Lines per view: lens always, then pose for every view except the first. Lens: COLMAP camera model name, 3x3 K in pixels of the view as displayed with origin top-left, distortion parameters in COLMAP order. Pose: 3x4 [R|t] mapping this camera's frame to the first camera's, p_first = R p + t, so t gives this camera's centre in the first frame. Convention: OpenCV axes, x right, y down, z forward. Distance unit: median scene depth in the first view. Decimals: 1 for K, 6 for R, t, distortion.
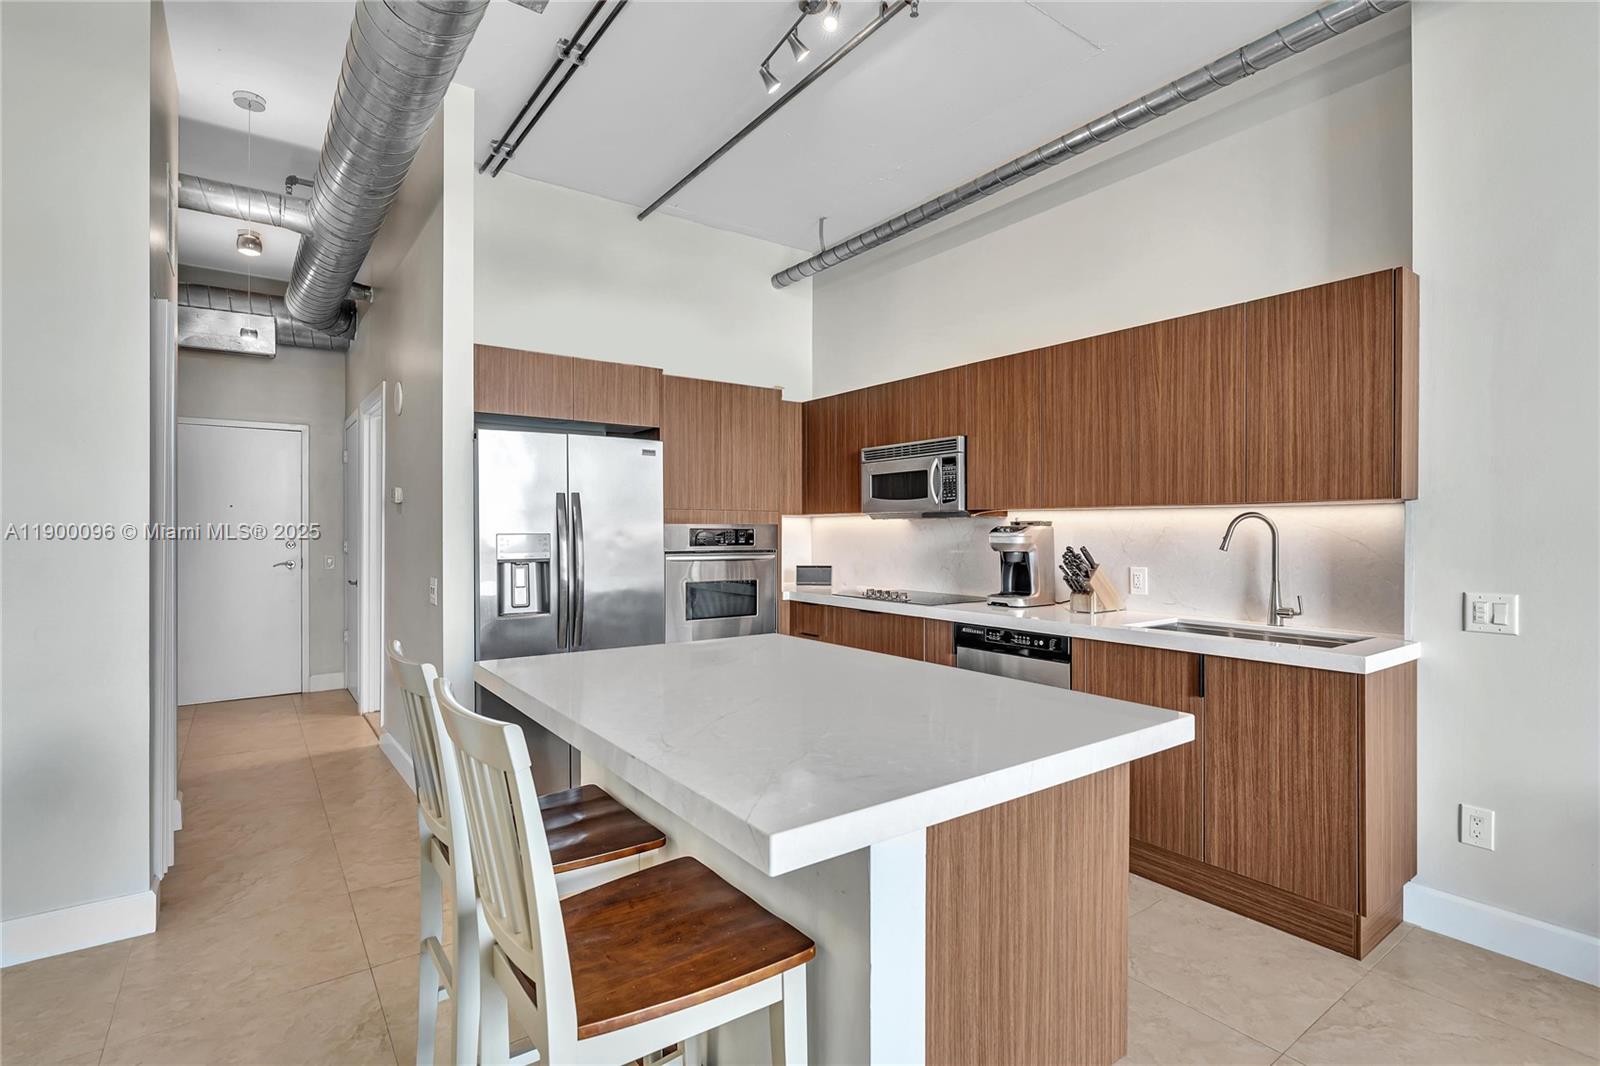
lens RADIAL K [[762.1, 0, 806.2], [0, 762.1, 531.0], [0, 0, 1]] dist [0.001231, 0.000338]
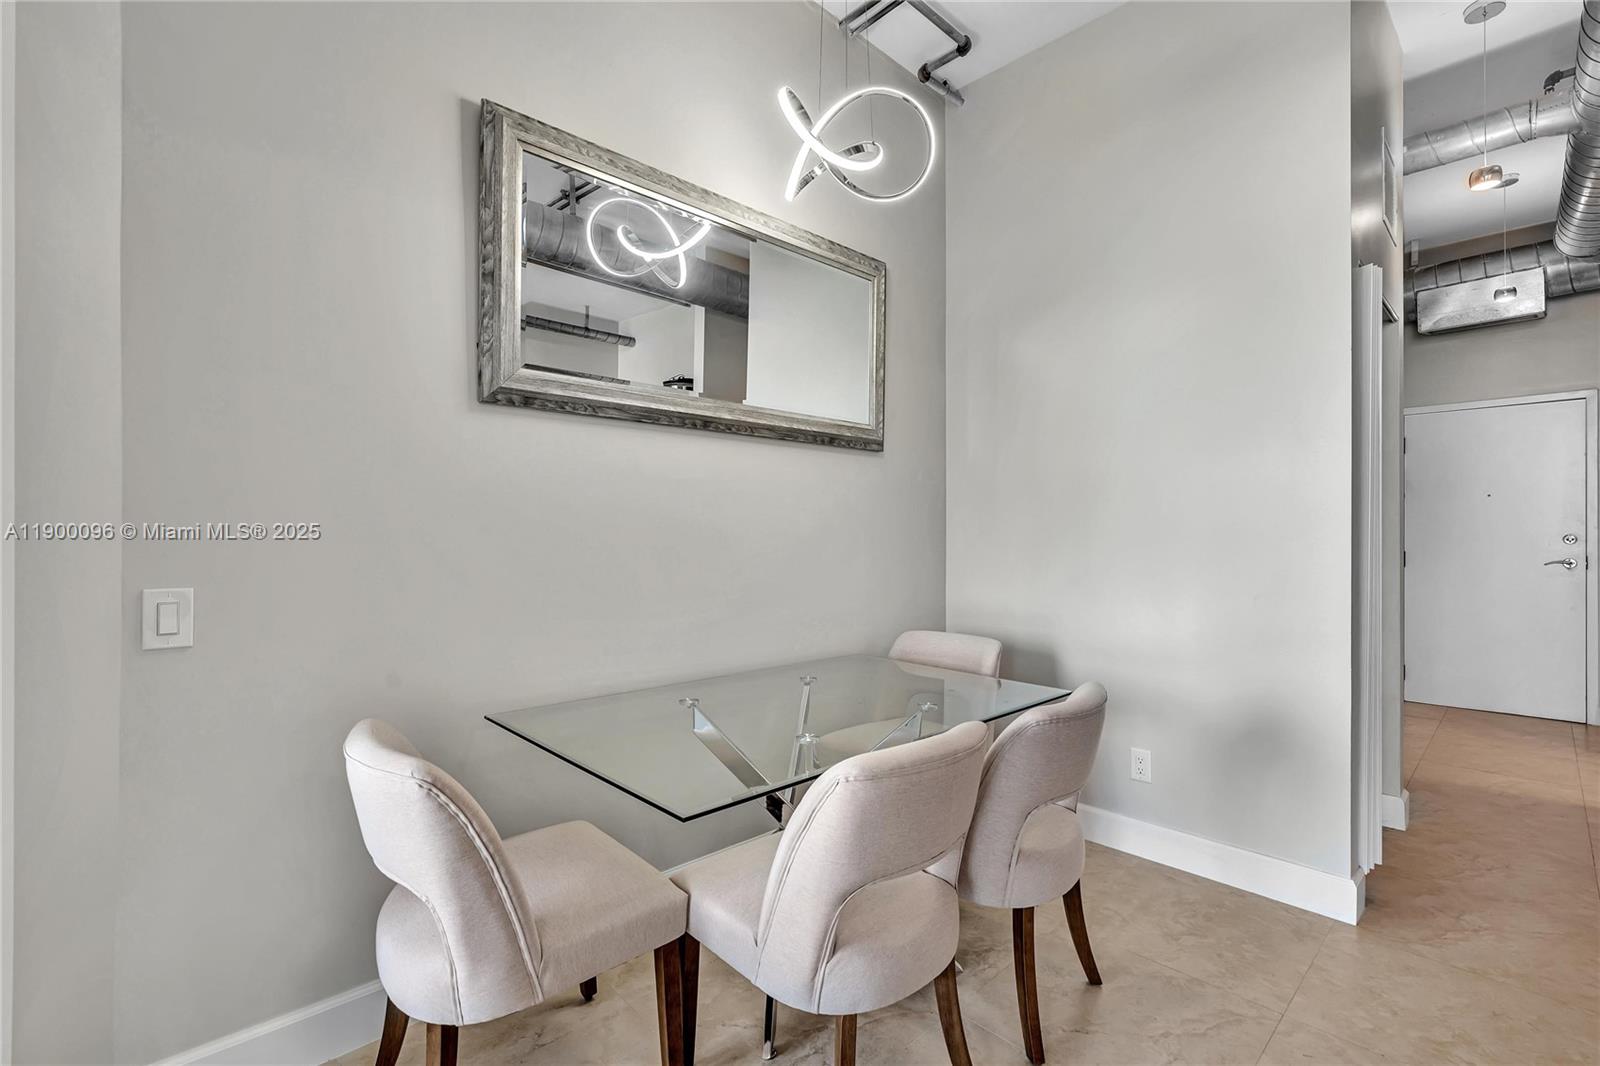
lens RADIAL K [[714.0, 0, 800.0], [0, 714.0, 533.0], [0, 0, 1]] dist [-0.012262, 0.004033]
pose [[0.123935, -0.003540, -0.992284, -0.040951], [-0.003503, 0.999986, -0.004005, 0.028274], [0.992284, 0.003972, 0.123921, 0.141758]]
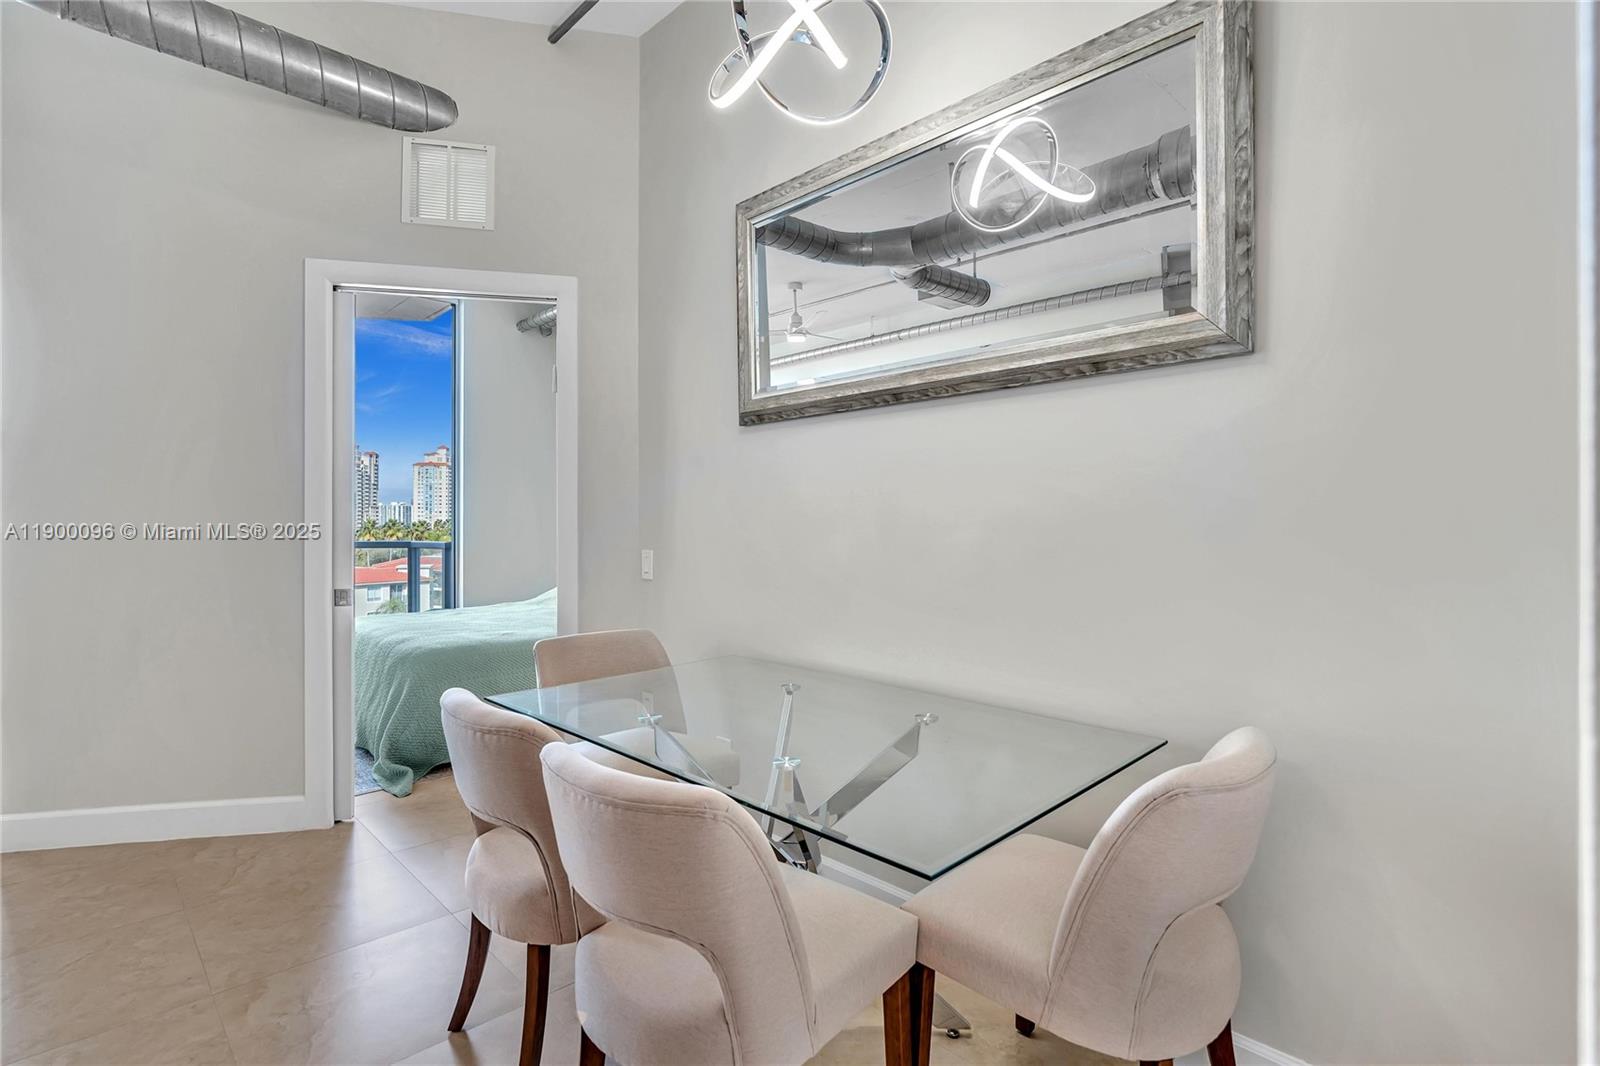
lens RADIAL K [[759.3, 0, 802.0], [0, 759.3, 528.3], [0, 0, 1]] dist [-0.002727, -0.000463]
pose [[-0.989390, -0.003151, -0.145251, -0.578416], [-0.003621, 0.999989, 0.002970, 0.030784], [0.145240, 0.003464, -0.989390, 0.784268]]
